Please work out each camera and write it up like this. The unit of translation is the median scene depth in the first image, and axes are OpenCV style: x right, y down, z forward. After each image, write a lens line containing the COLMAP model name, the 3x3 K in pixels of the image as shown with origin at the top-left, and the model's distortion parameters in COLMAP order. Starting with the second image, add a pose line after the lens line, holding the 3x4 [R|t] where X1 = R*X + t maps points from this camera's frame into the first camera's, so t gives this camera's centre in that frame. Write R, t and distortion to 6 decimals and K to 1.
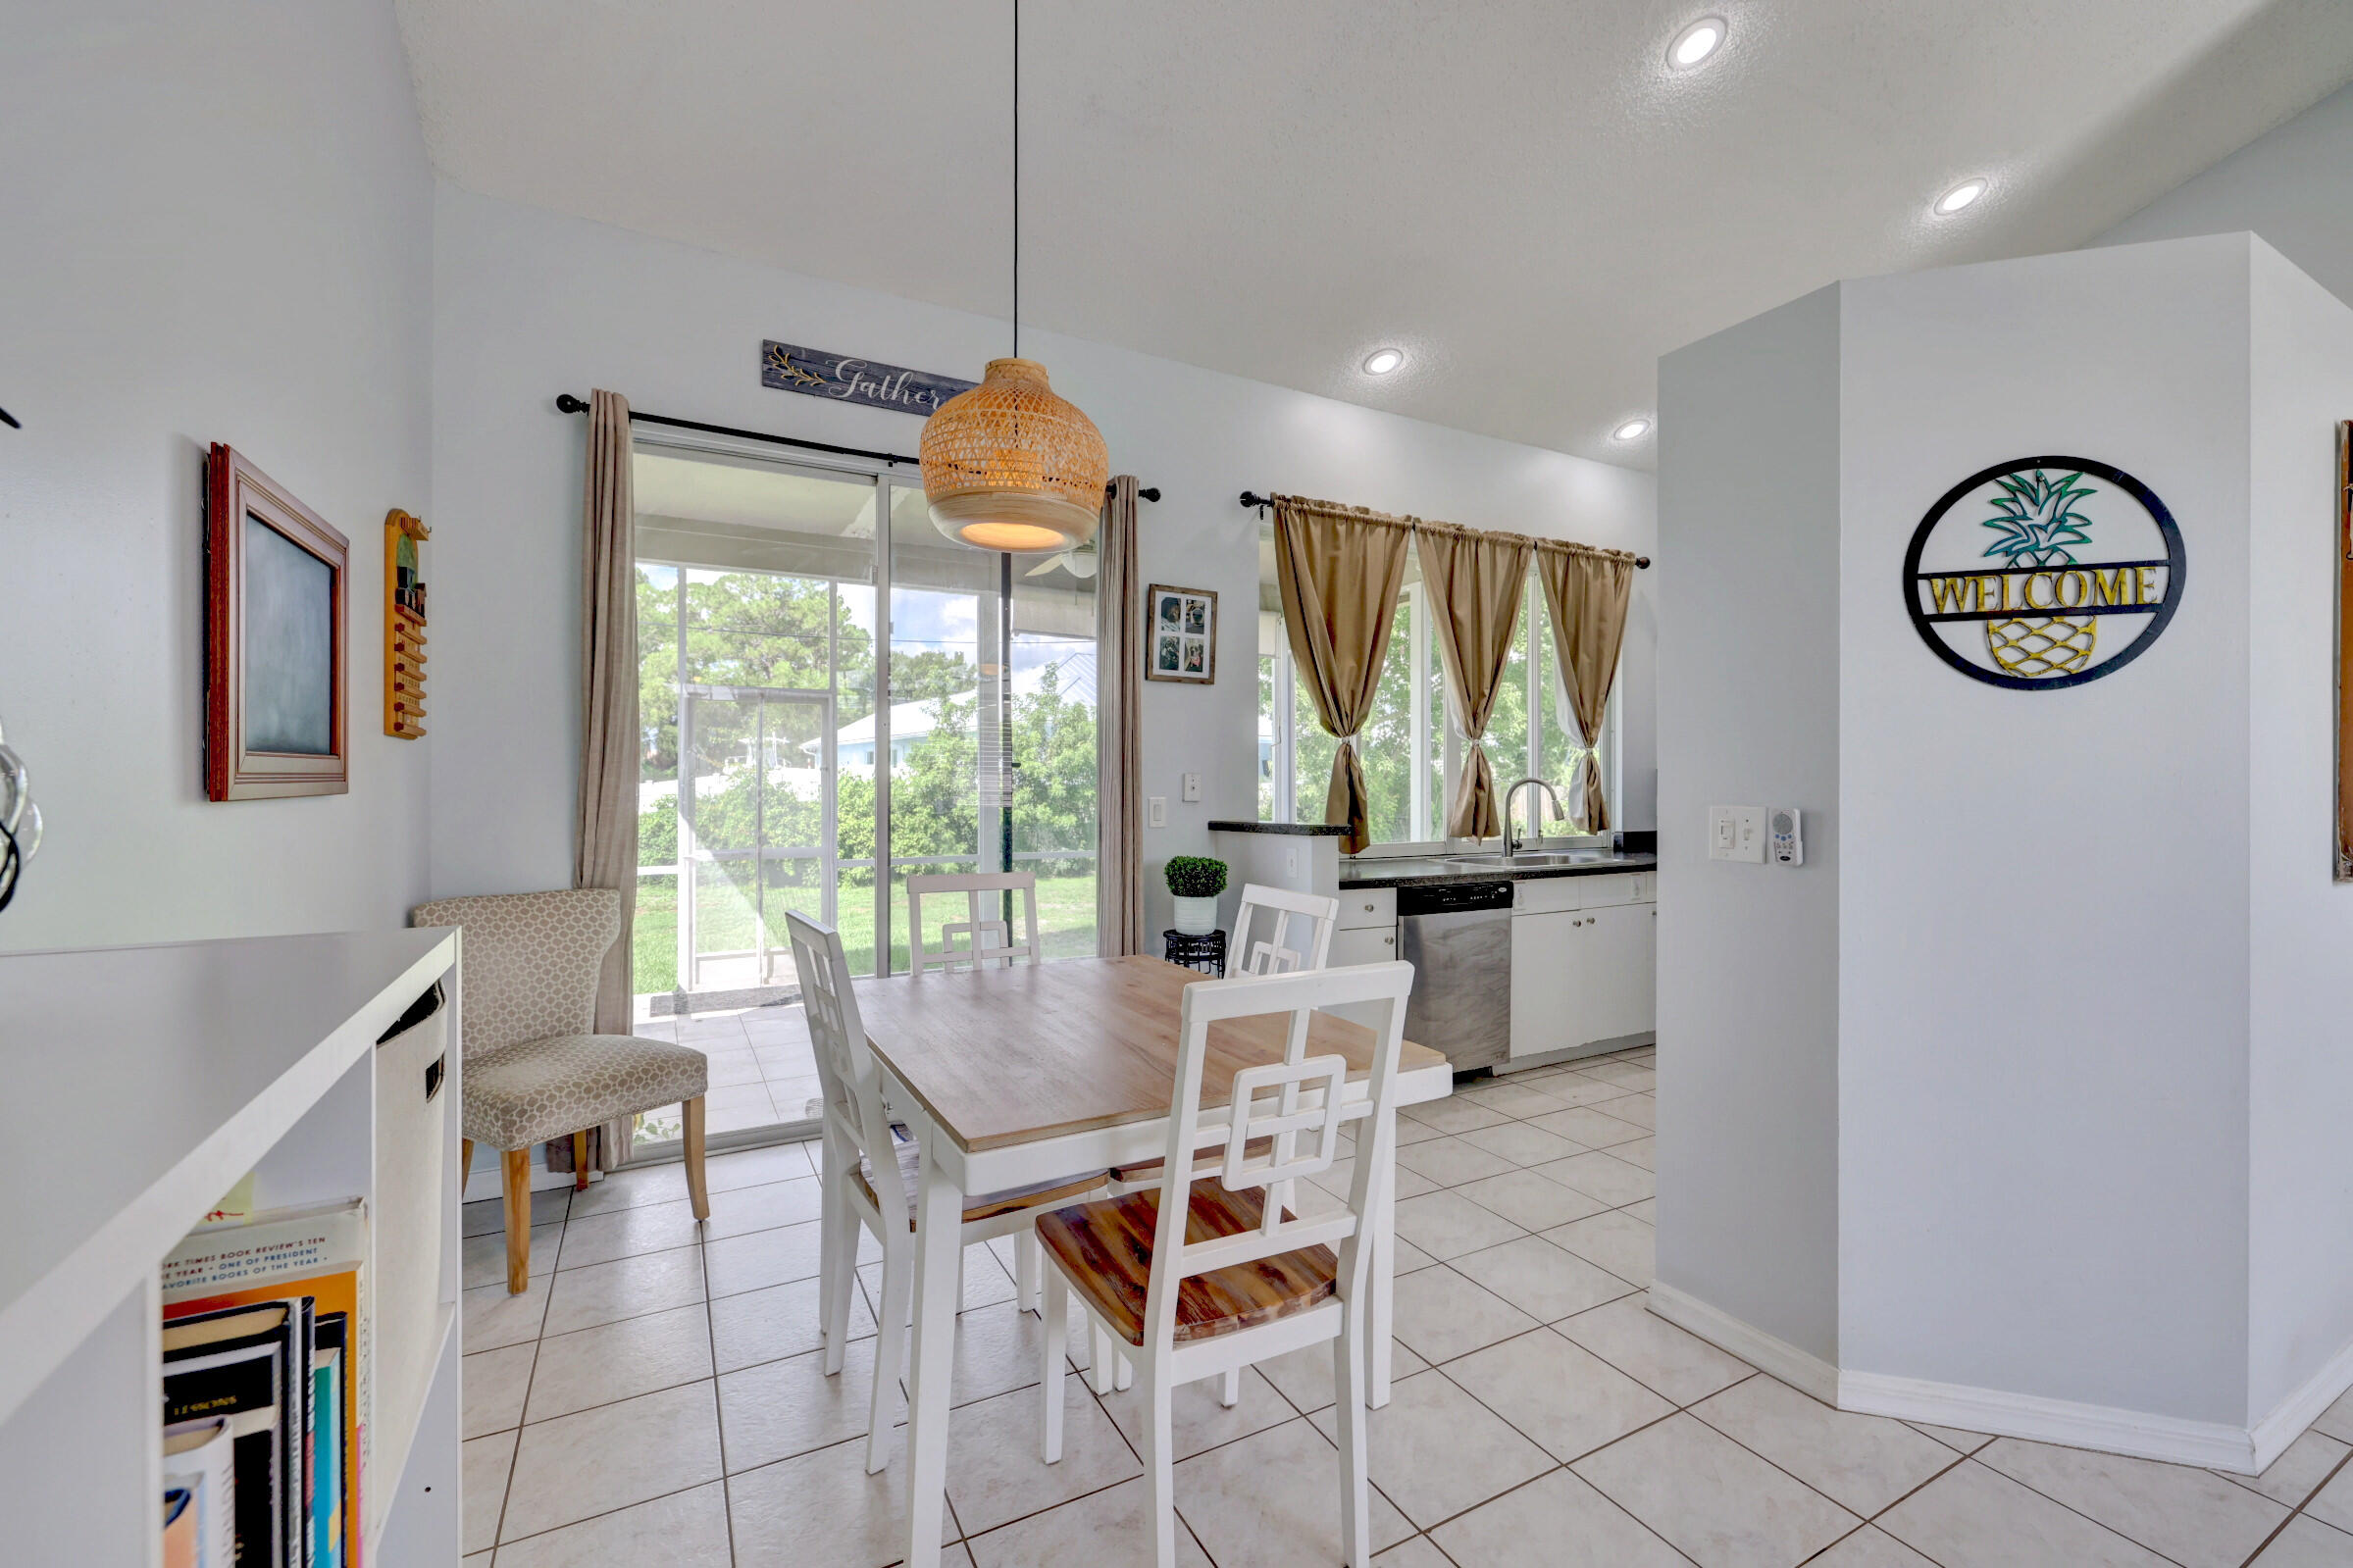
lens RADIAL K [[977.3, 0, 1170.9], [0, 977.3, 784.3], [0, 0, 1]] dist [0.002451, -0.000212]
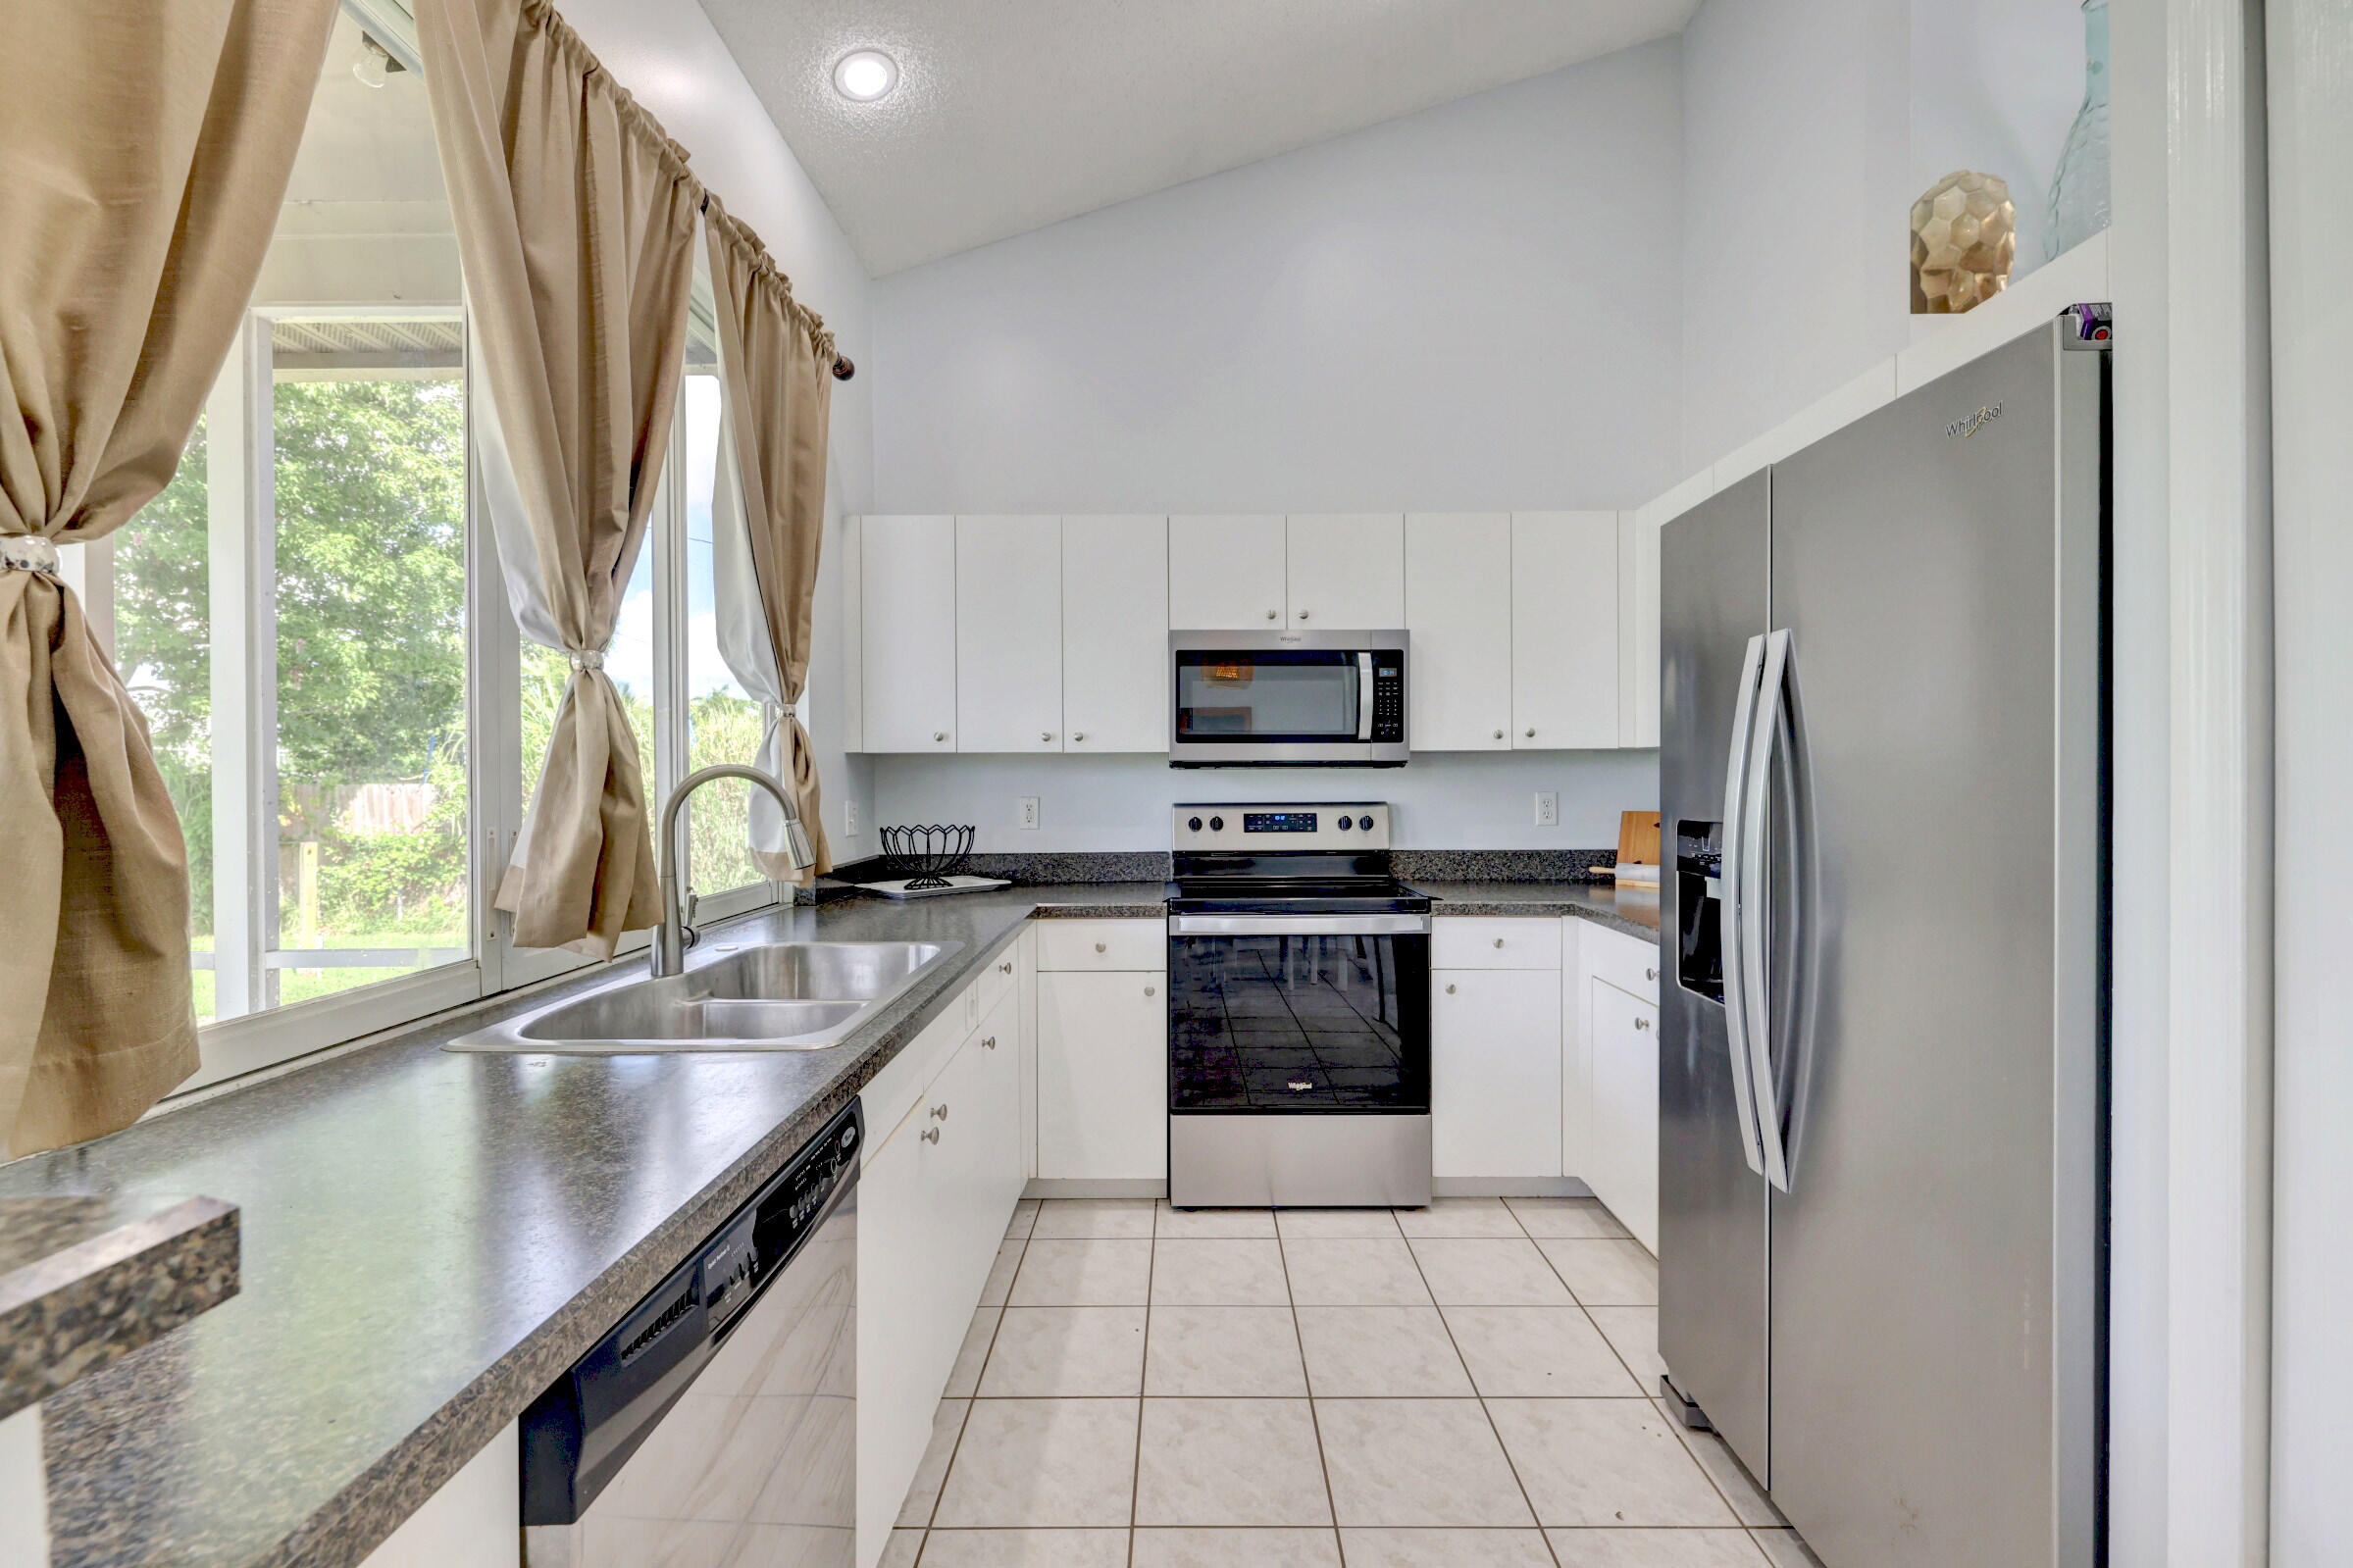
lens RADIAL K [[977.3, 0, 1175.2], [0, 977.3, 774.1], [0, 0, 1]] dist [0.002451, -0.000212]
pose [[0.485018, -0.007225, 0.874474, 0.129418], [0.005791, 0.999970, 0.005051, -0.003966], [-0.874485, 0.002614, 0.485045, 0.764485]]
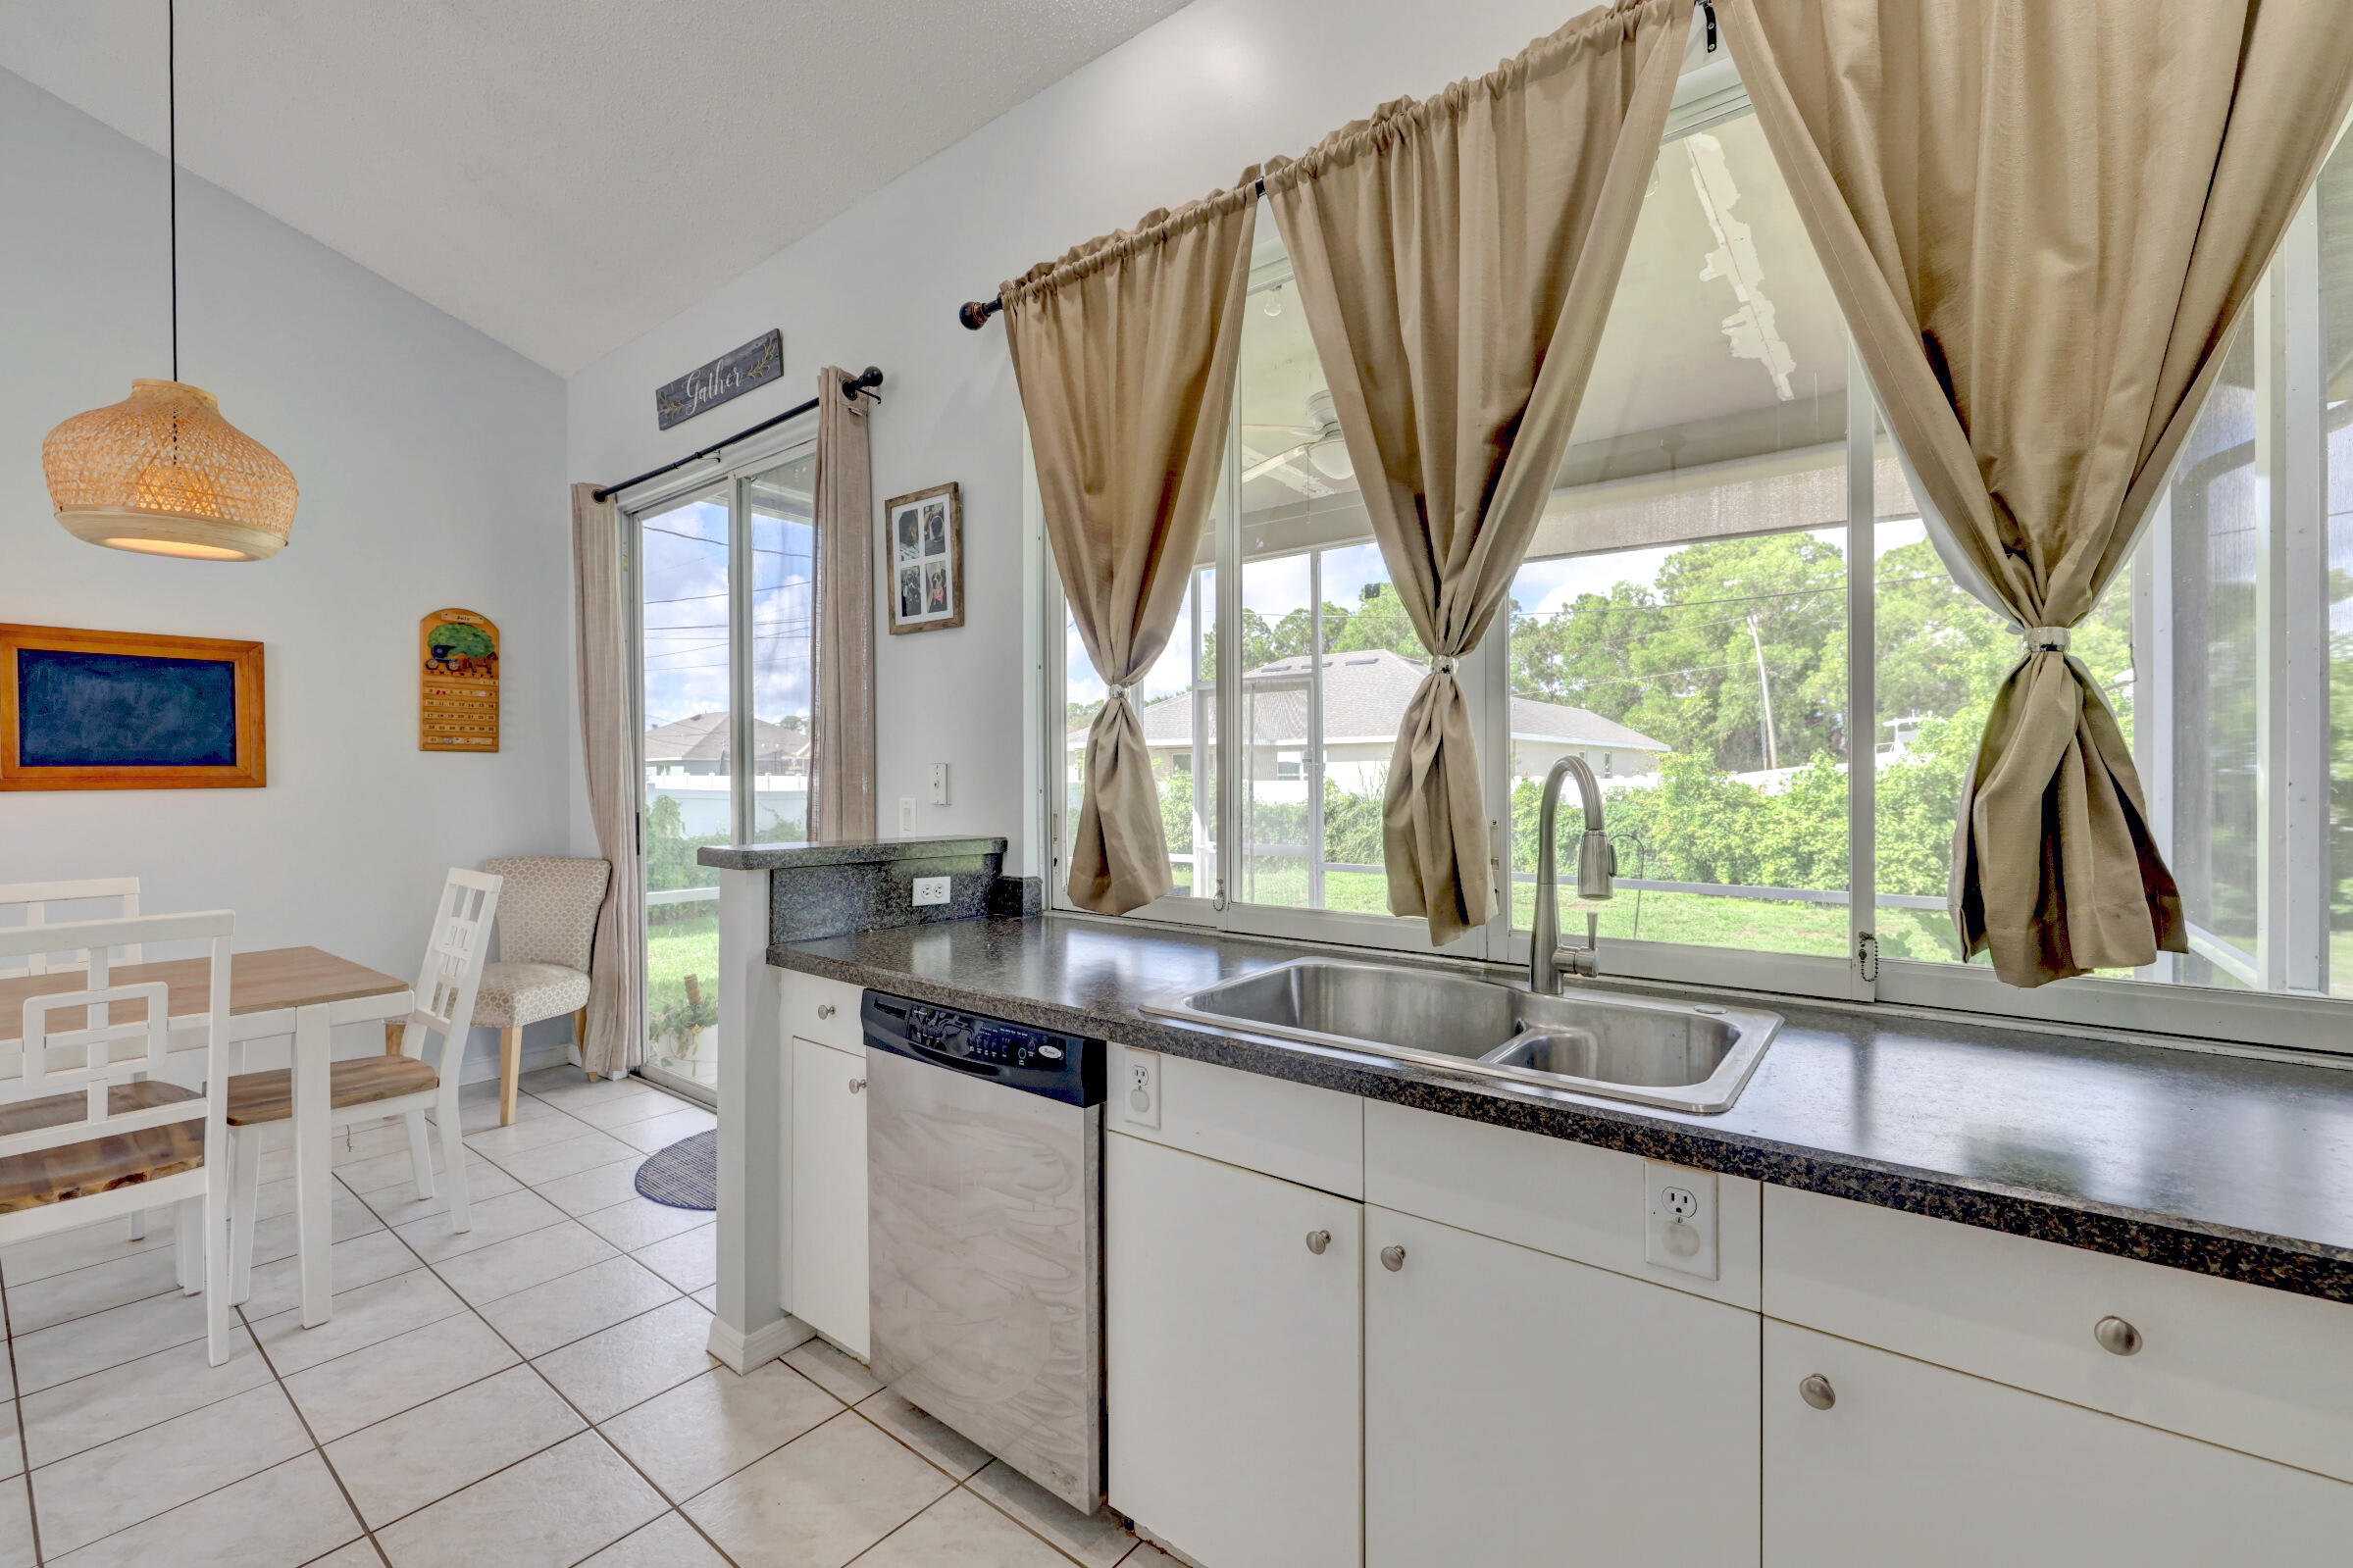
lens RADIAL K [[977.3, 0, 1177.3], [0, 977.3, 782.8], [0, 0, 1]] dist [0.002451, -0.000212]
pose [[0.406600, 0.002835, -0.913602, 0.707530], [0.004436, 0.999977, 0.005078, -0.000421], [0.913596, -0.006118, 0.406578, 0.881908]]
